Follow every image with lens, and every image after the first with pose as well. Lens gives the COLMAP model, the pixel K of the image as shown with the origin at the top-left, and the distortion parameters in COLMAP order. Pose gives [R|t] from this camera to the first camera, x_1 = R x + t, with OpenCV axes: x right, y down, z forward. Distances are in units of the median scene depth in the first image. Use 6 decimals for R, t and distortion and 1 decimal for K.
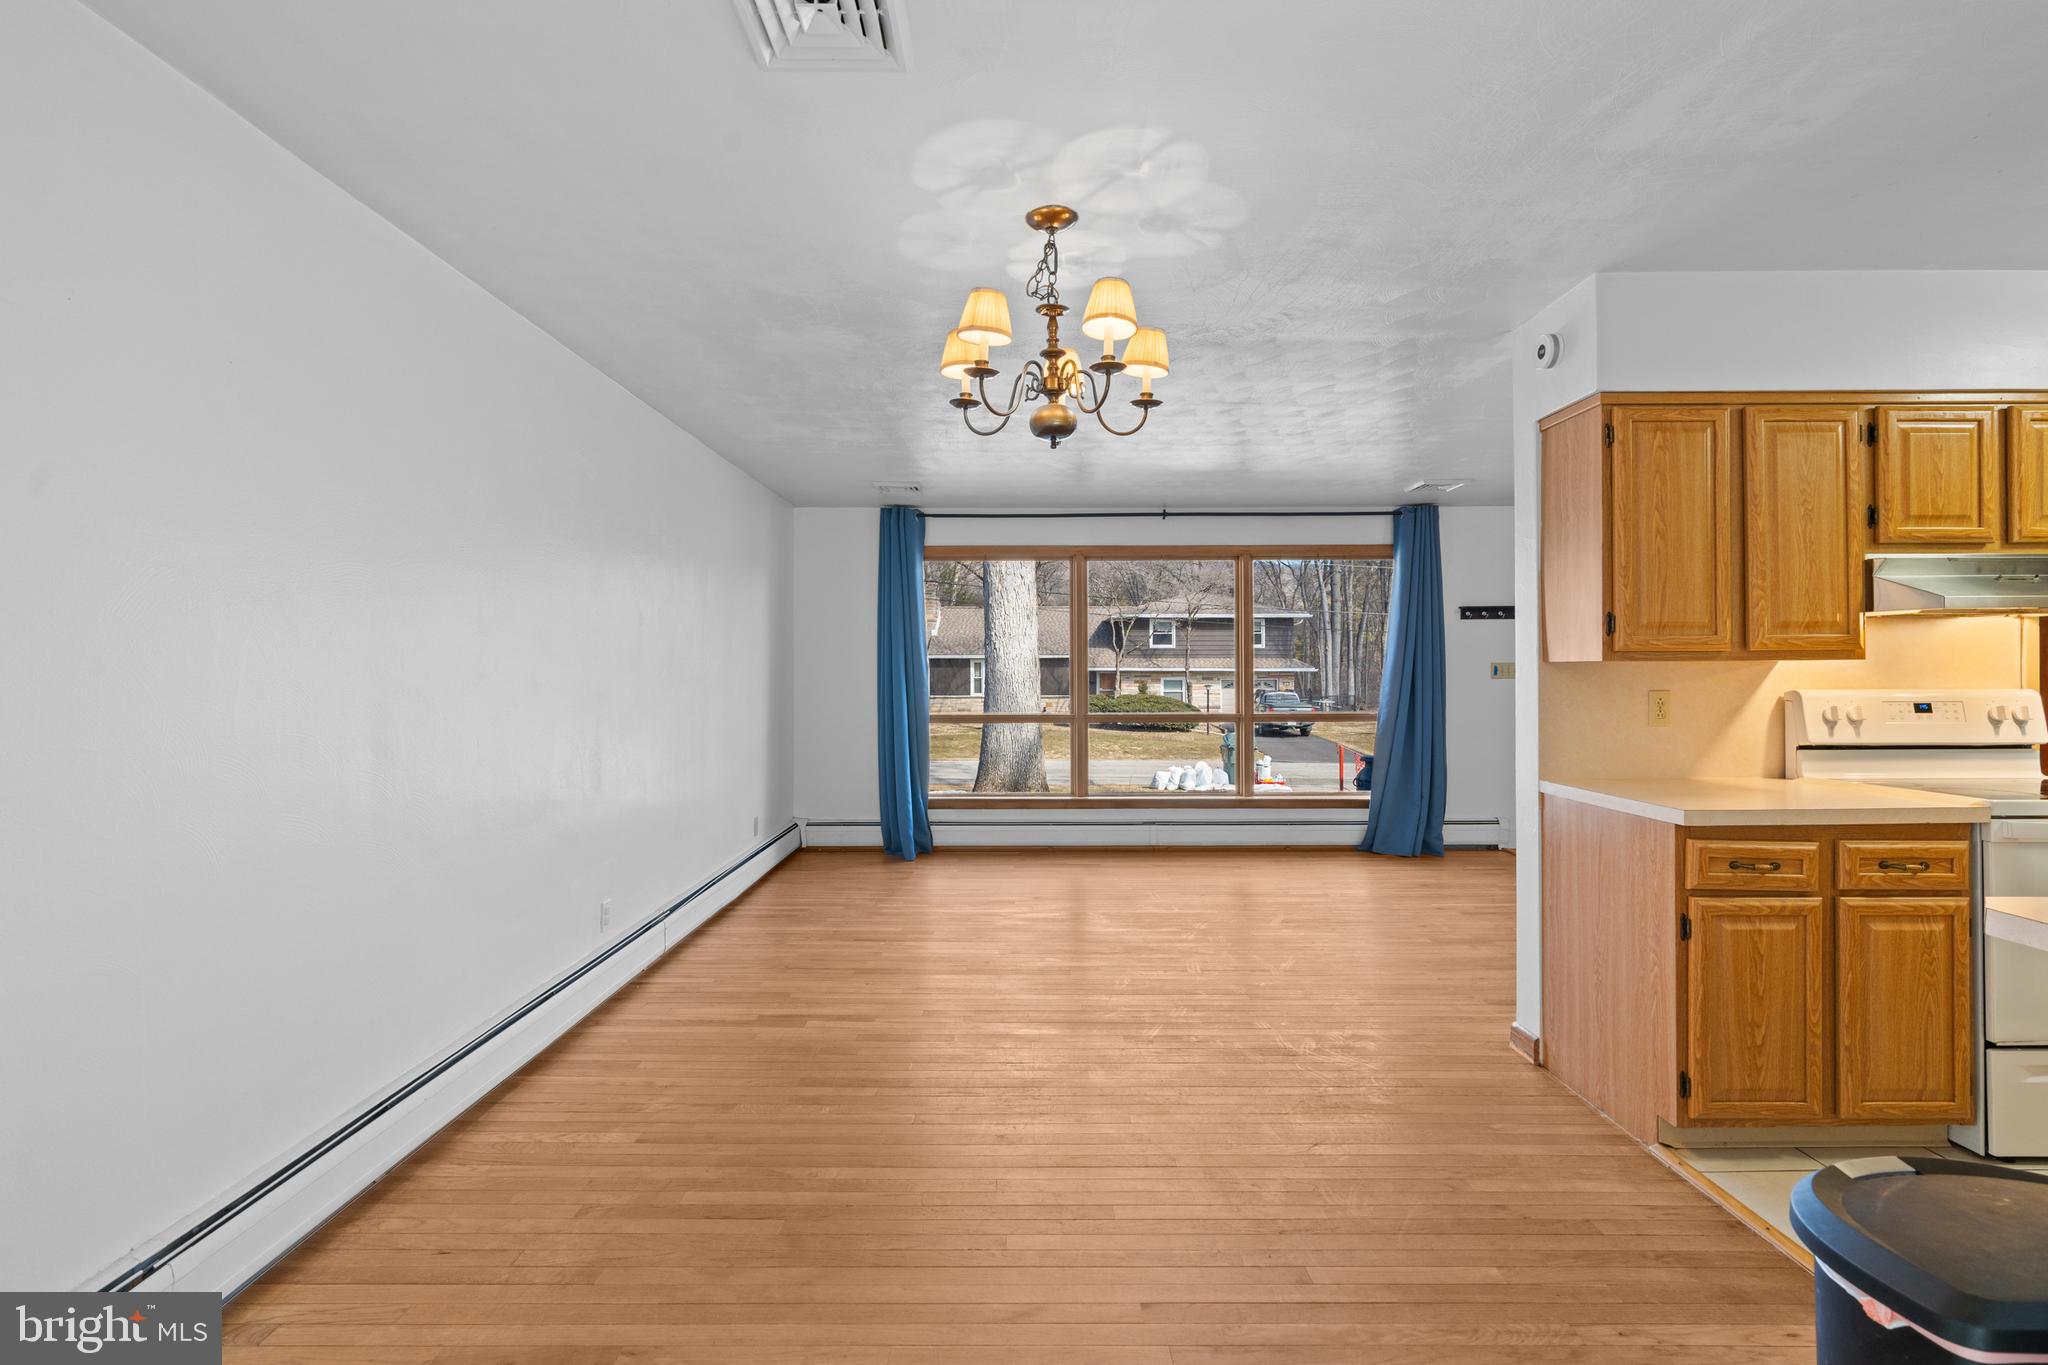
lens RADIAL K [[915.0, 0, 1022.0], [0, 915.0, 661.9], [0, 0, 1]] dist [-0.000820, 0.000716]
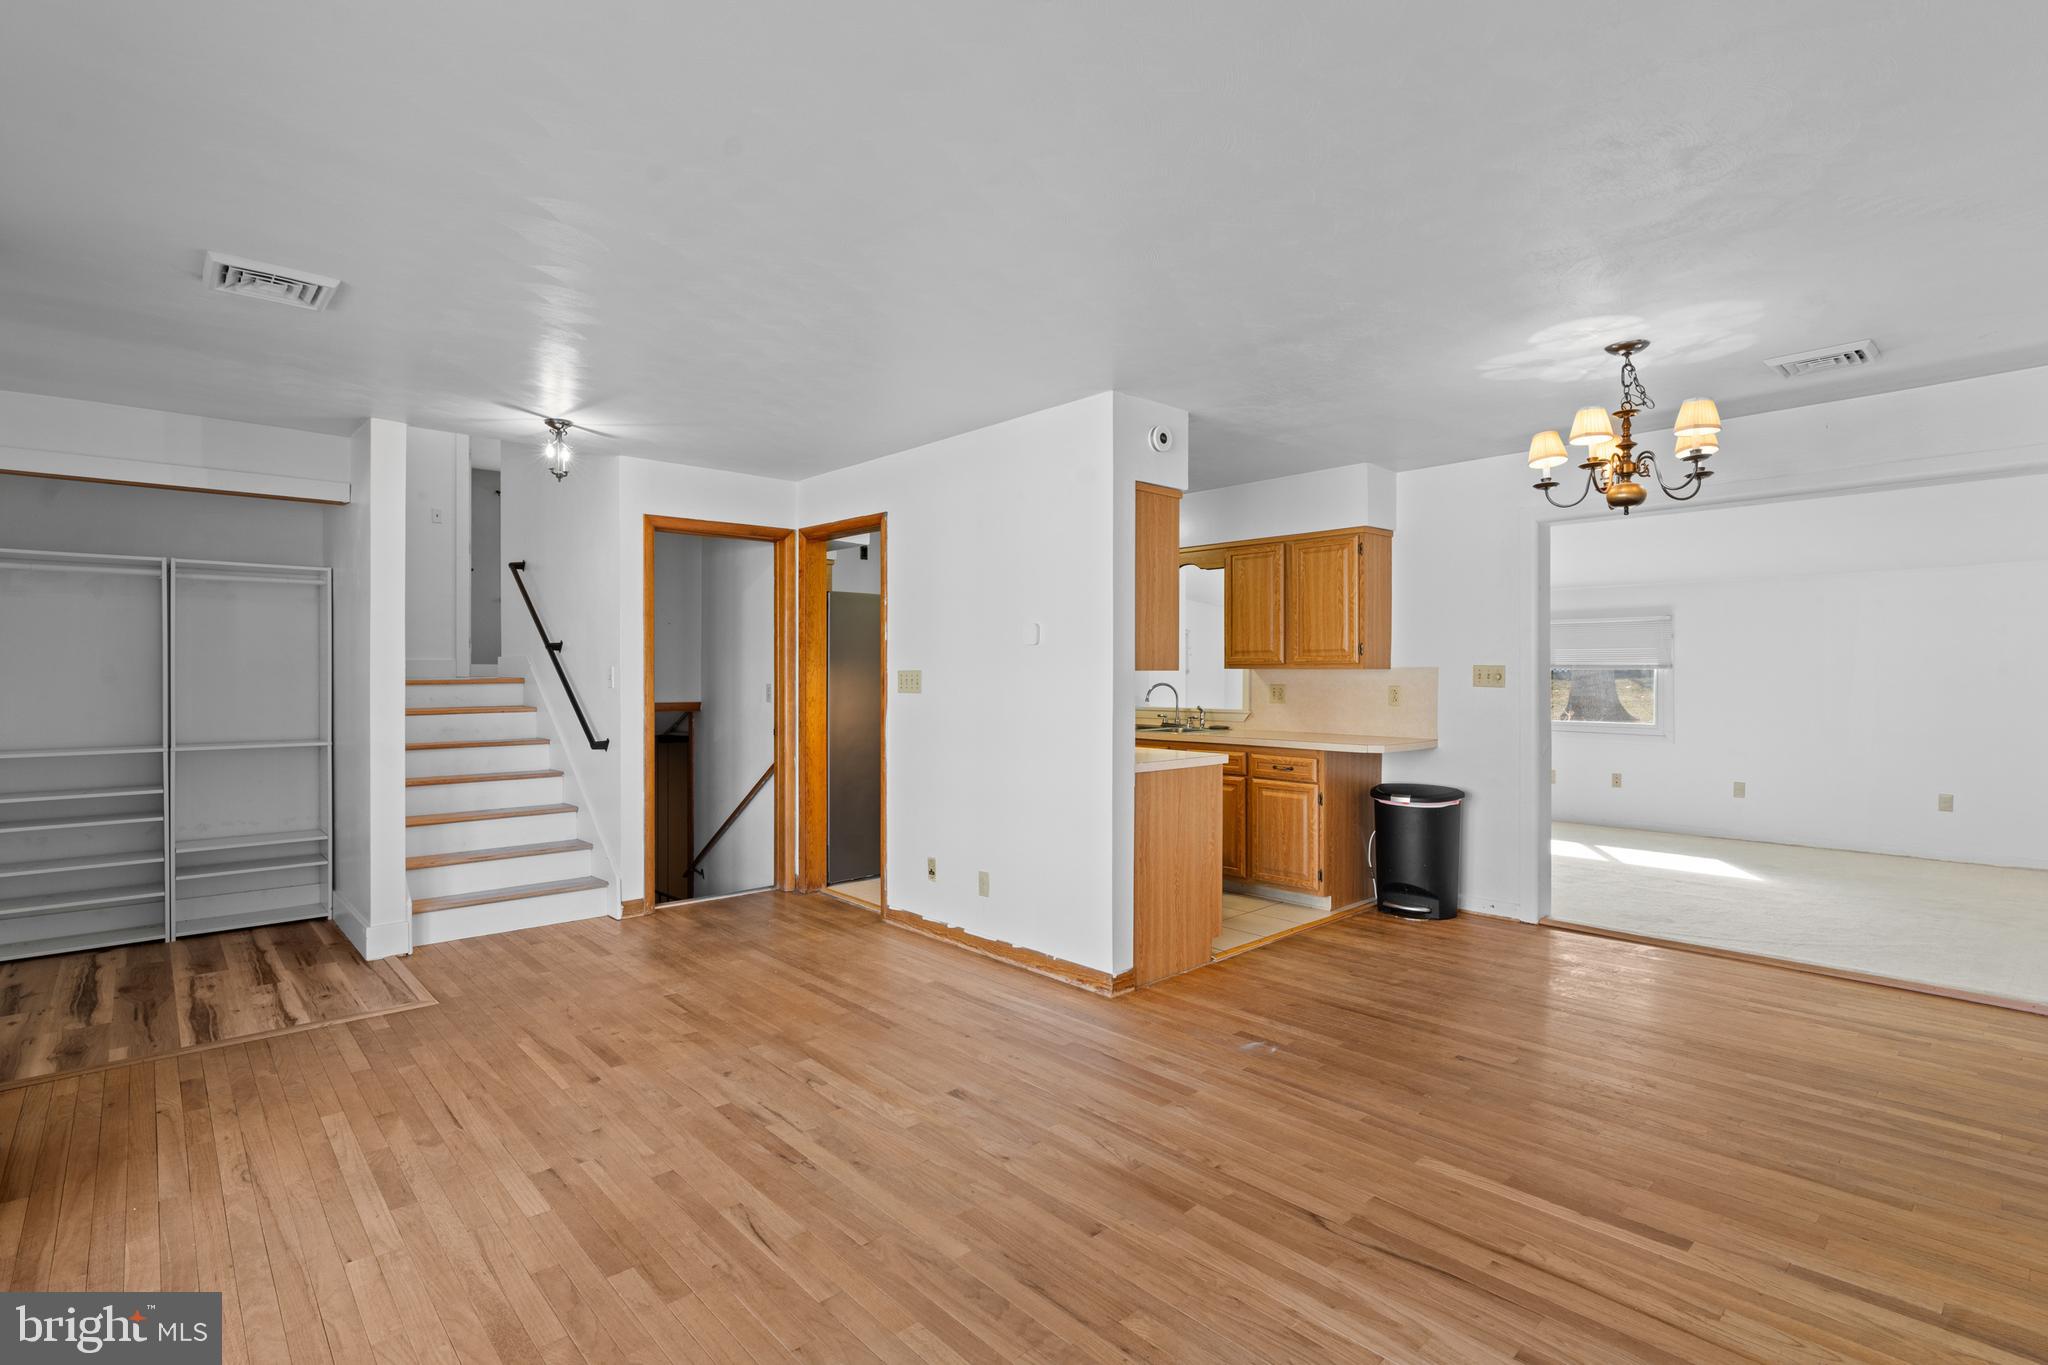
lens RADIAL K [[978.3, 0, 1024.0], [0, 978.3, 682.5], [0, 0, 1]] dist [-0.003086, -0.000163]
pose [[-0.664664, -0.006343, 0.747115, -0.455988], [-0.007183, 0.999972, 0.002100, 0.016965], [-0.747108, -0.003971, -0.664691, 2.622827]]
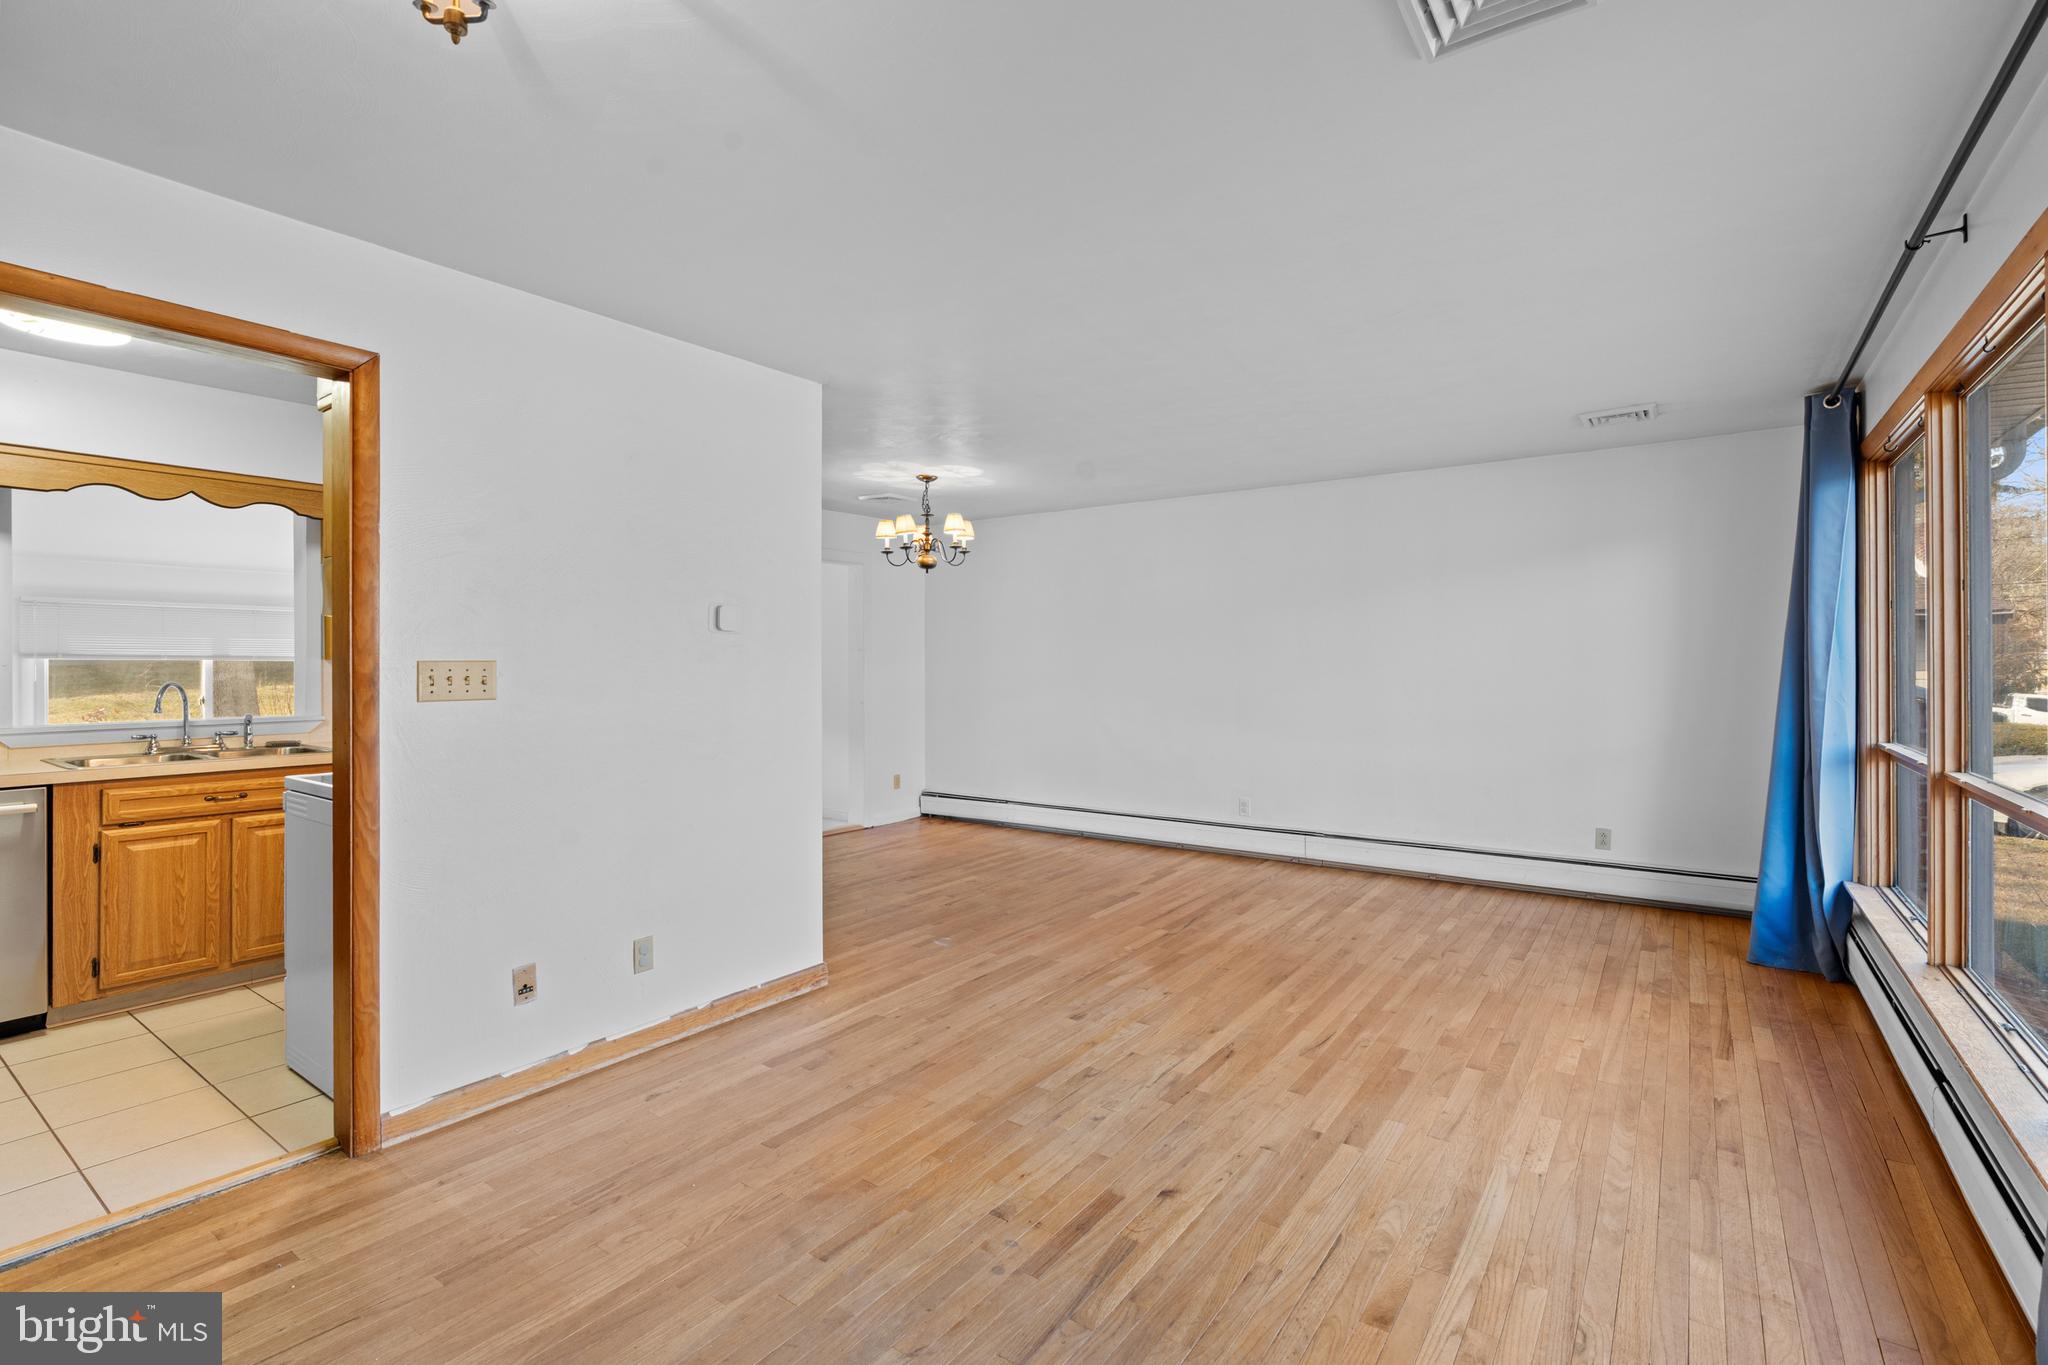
lens RADIAL K [[931.2, 0, 1032.1], [0, 931.2, 670.9], [0, 0, 1]] dist [-0.004390, 0.000964]
pose [[-0.584566, 0.007143, -0.811315, 1.836787], [0.008393, 0.999961, 0.002756, 0.014239], [0.811303, -0.005198, -0.584603, 2.629529]]
